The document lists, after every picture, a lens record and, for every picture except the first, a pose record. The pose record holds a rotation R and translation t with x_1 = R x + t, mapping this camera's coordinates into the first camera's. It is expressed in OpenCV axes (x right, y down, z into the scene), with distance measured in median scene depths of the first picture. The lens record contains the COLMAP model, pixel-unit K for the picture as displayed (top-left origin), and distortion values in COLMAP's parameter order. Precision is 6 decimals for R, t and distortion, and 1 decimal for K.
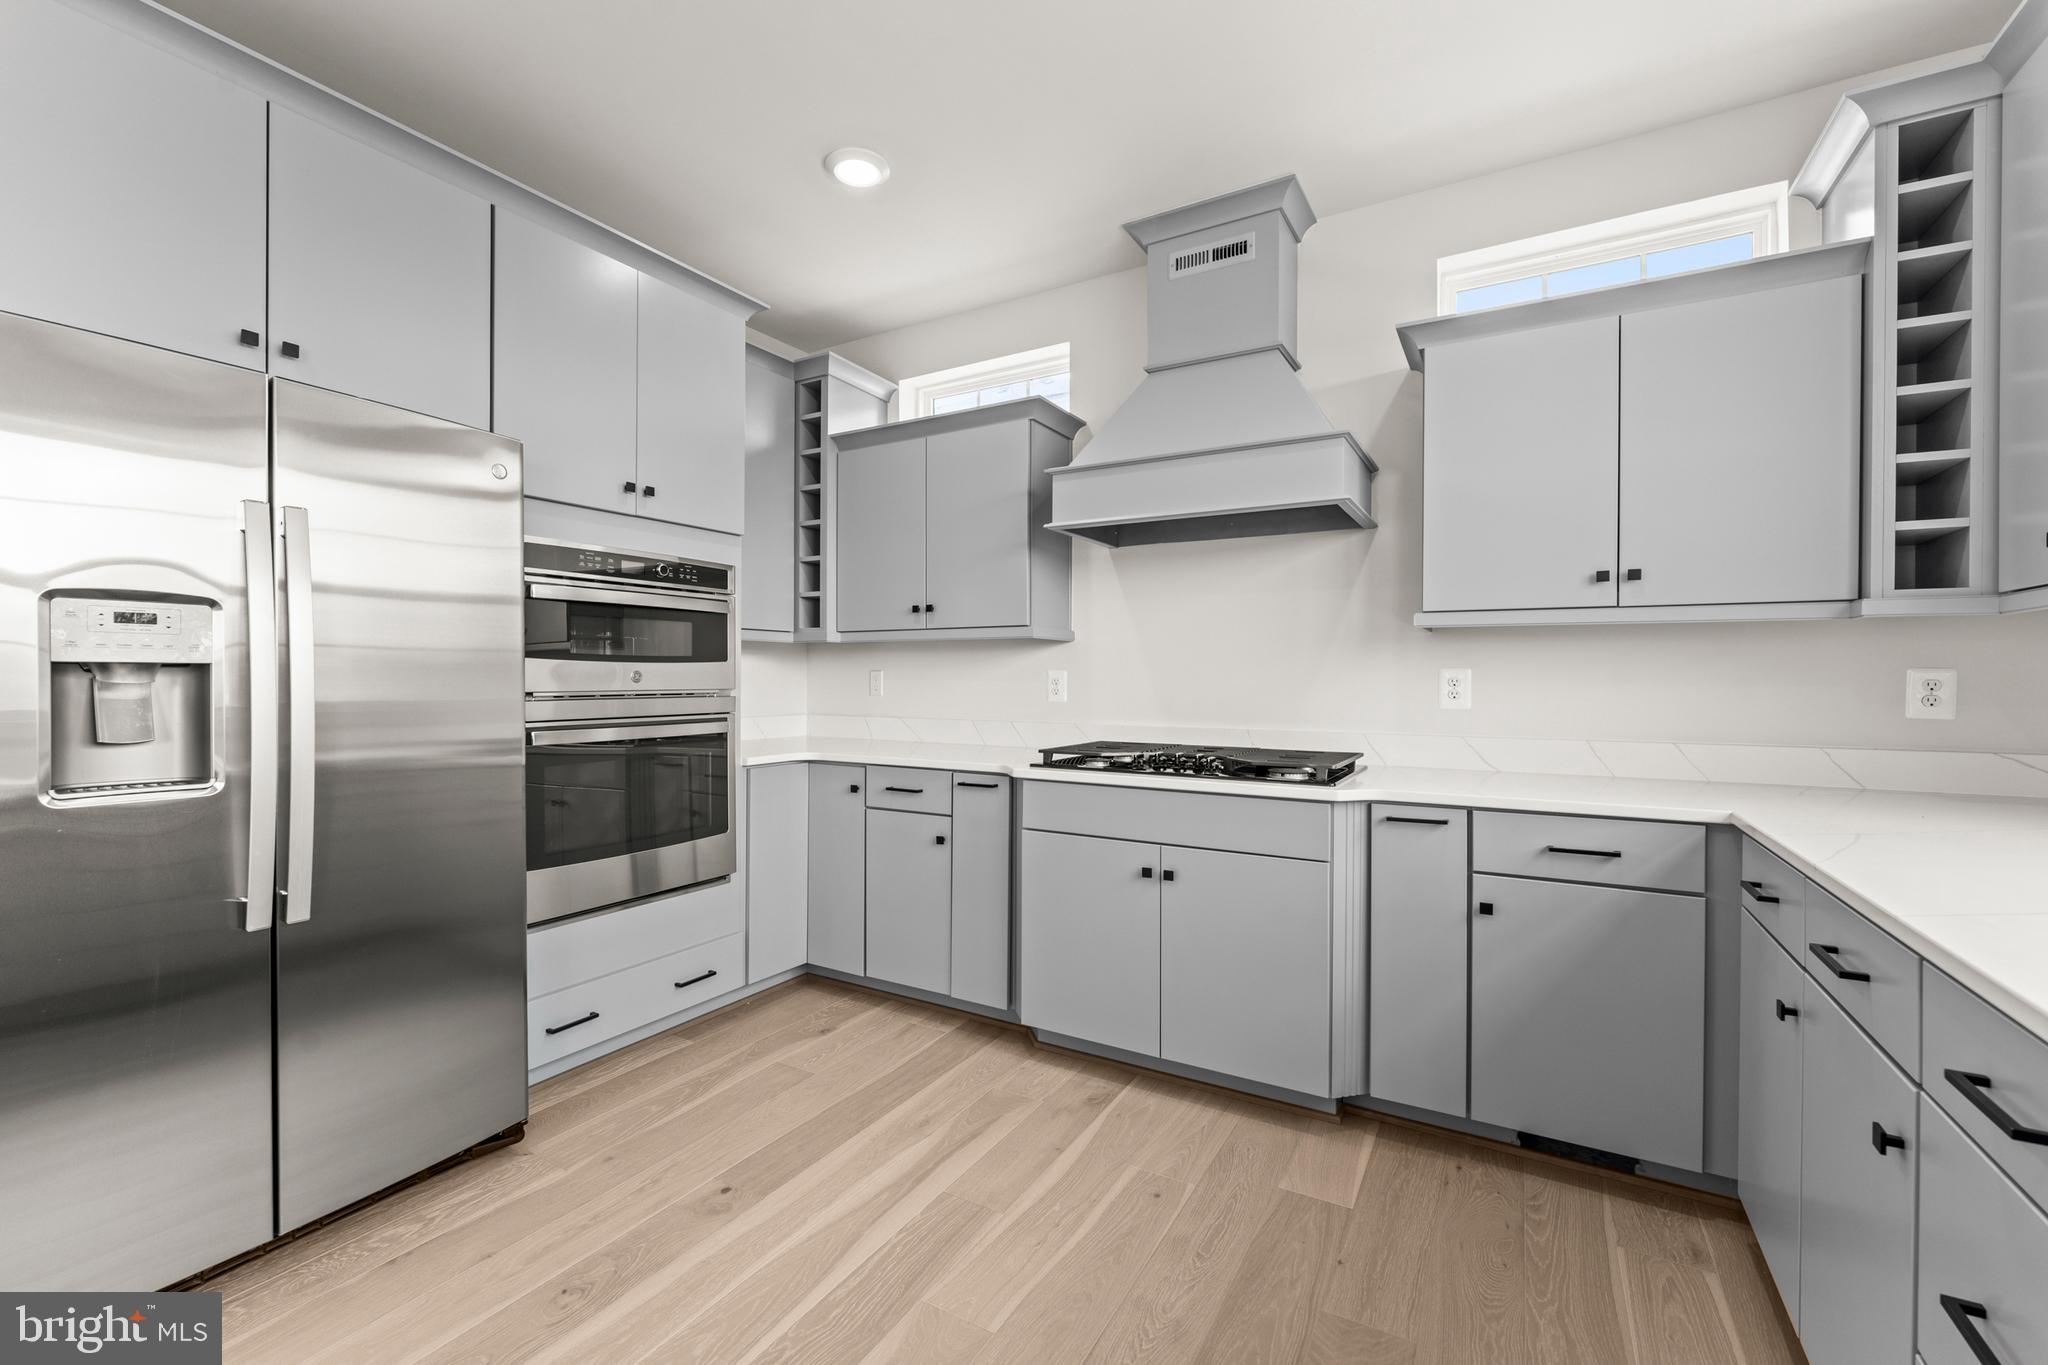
lens RADIAL K [[819.2, 0, 1025.6], [0, 819.2, 687.8], [0, 0, 1]] dist [-0.002794, 0.002284]
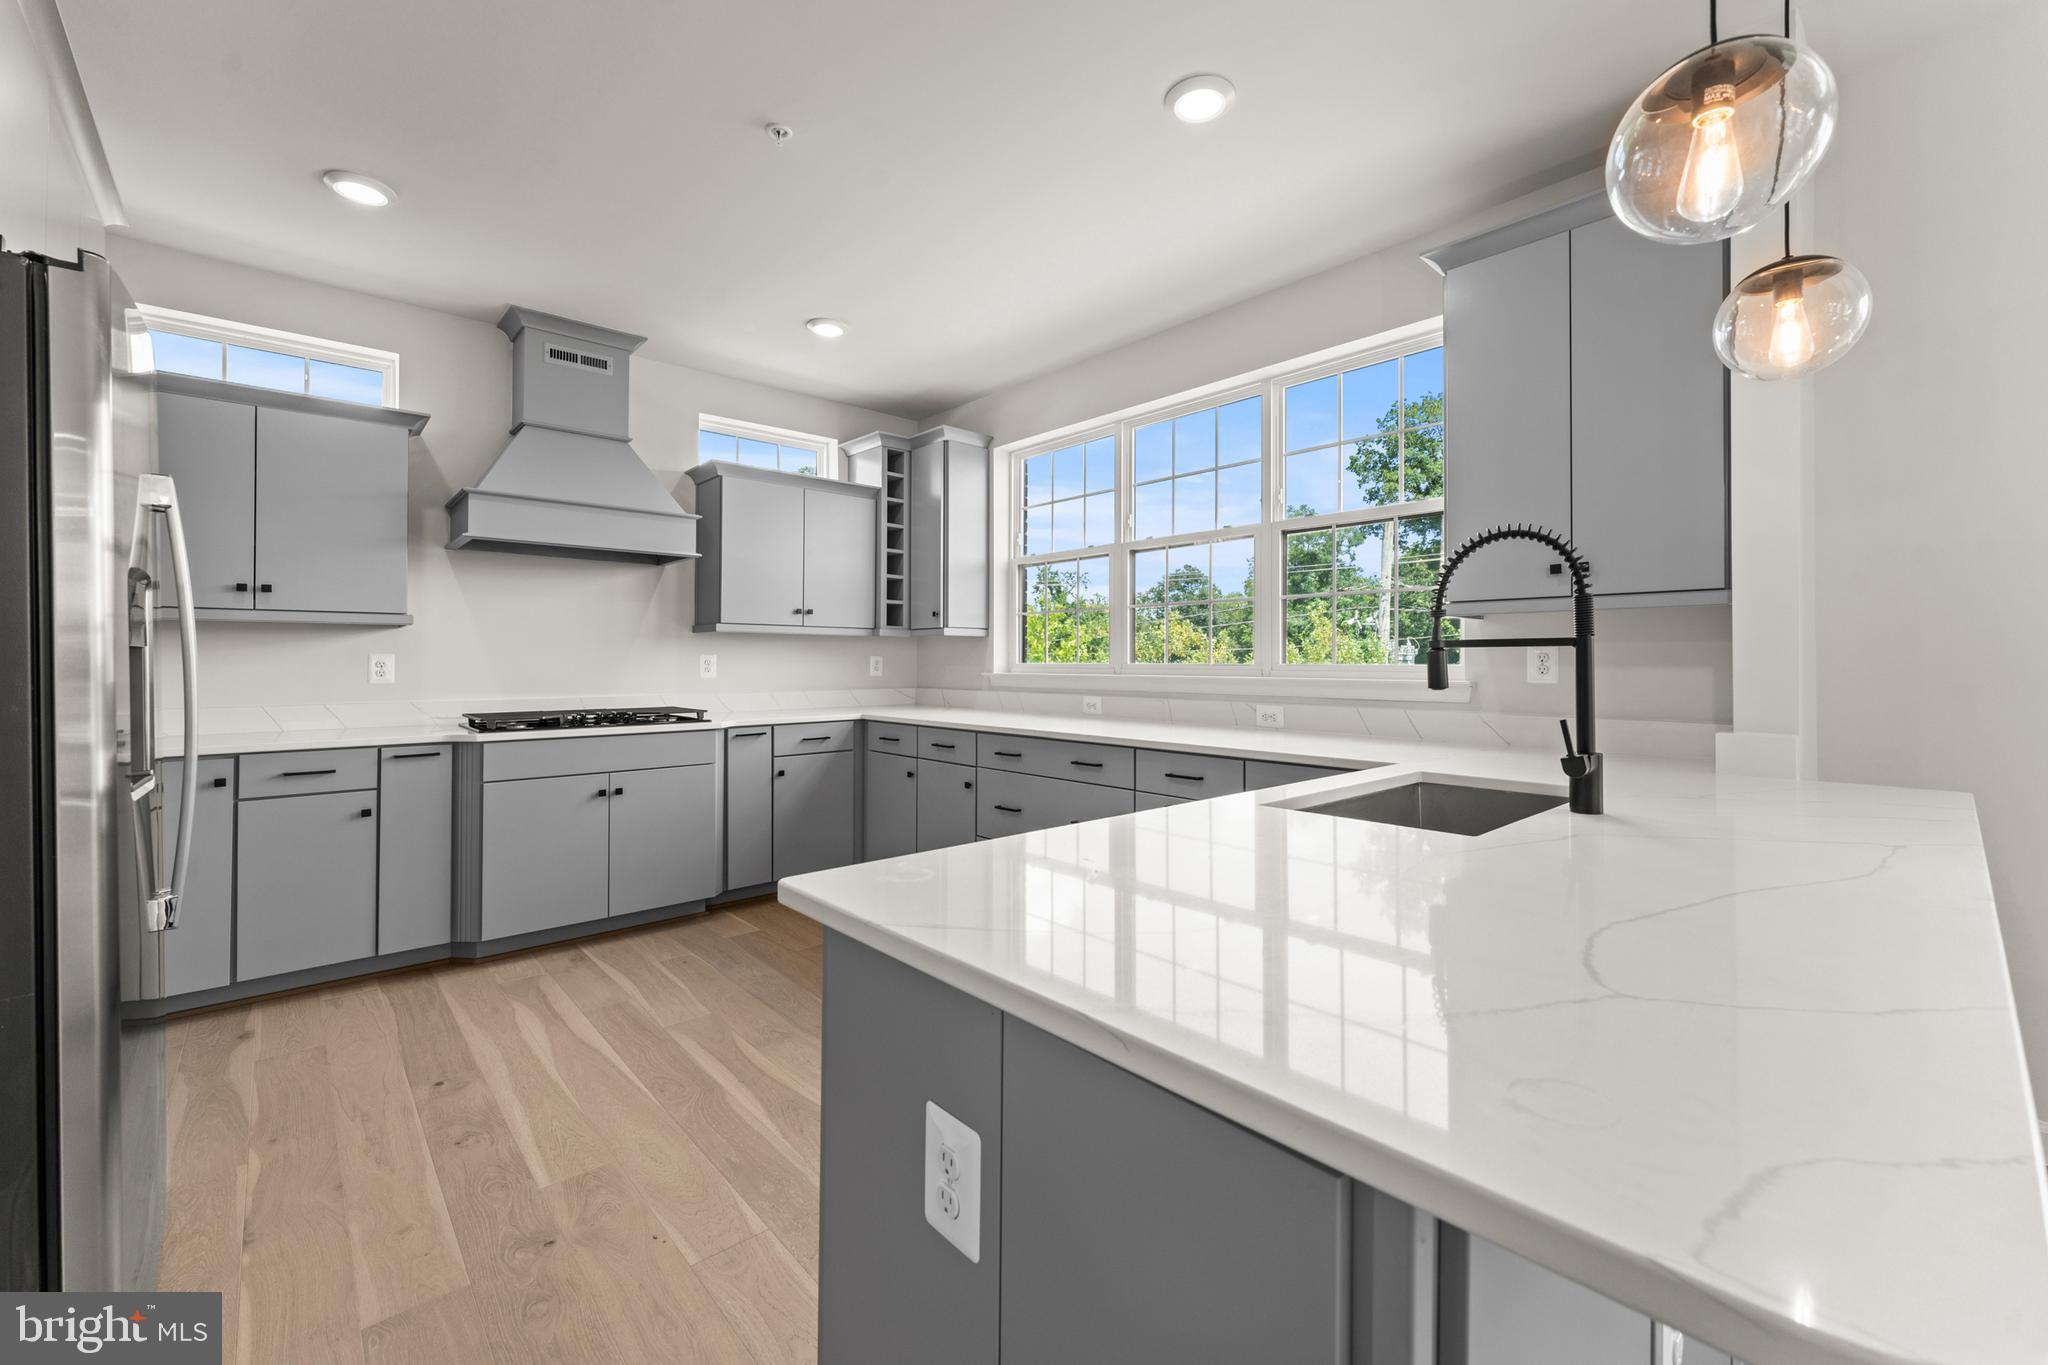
lens RADIAL K [[819.2, 0, 1013.9], [0, 819.2, 644.4], [0, 0, 1]] dist [-0.002794, 0.002284]
pose [[0.315936, 0.012937, 0.948692, -1.050060], [0.008344, 0.999830, -0.016414, -0.011728], [-0.948744, 0.013102, 0.315775, -0.174199]]
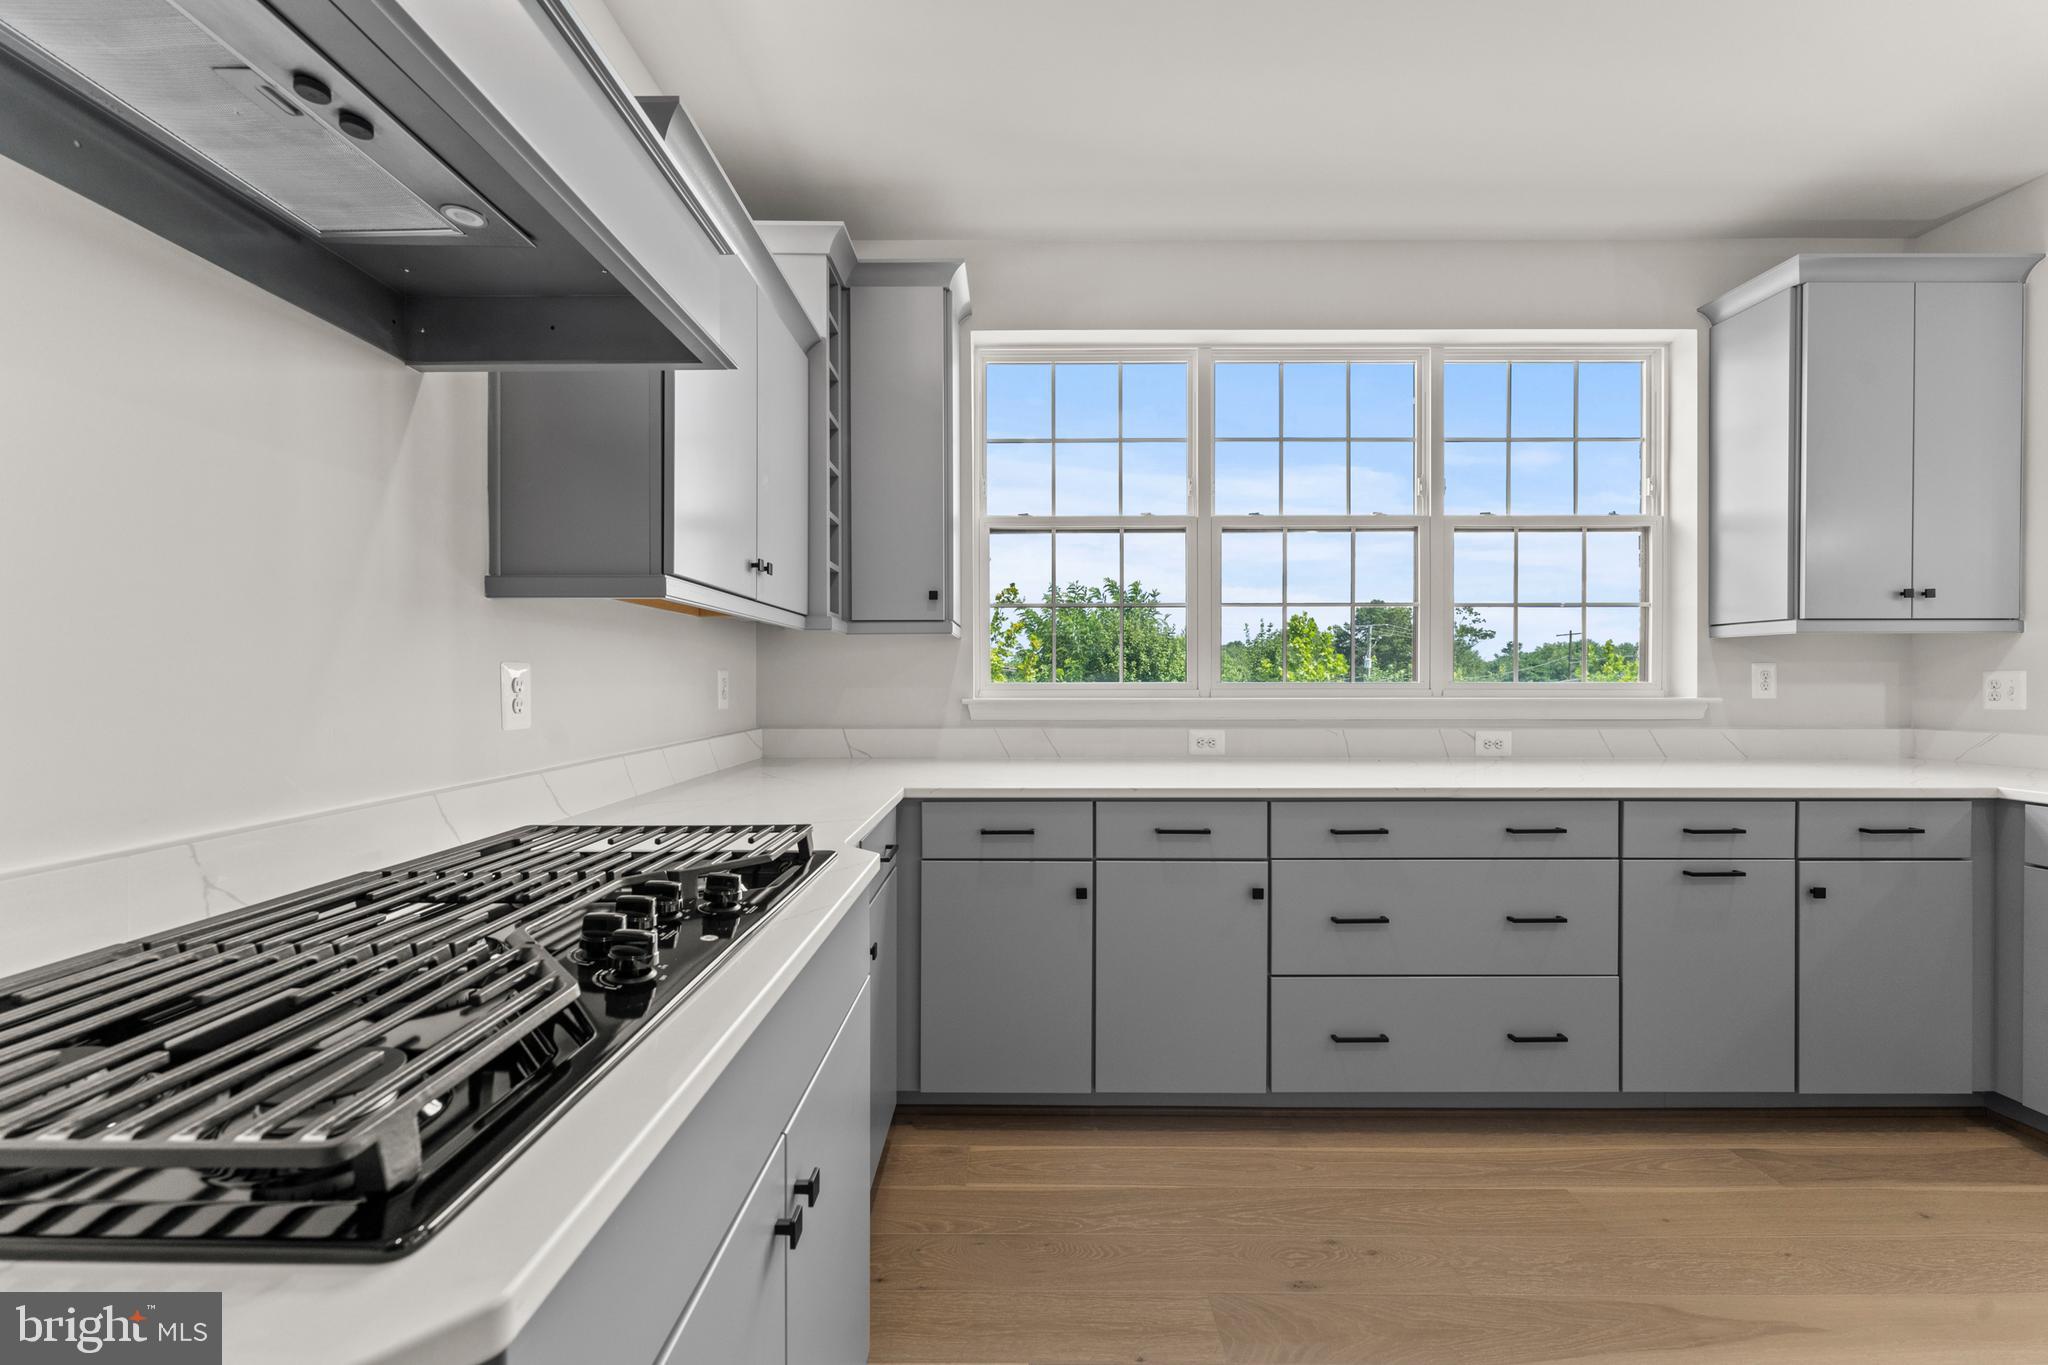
lens RADIAL K [[819.2, 0, 1051.3], [0, 819.2, 679.9], [0, 0, 1]] dist [-0.002794, 0.002284]
pose [[-0.496566, -0.007782, 0.867964, -0.238057], [0.004375, 0.999925, 0.011468, -0.017640], [-0.867988, 0.009492, -0.496494, 1.092368]]
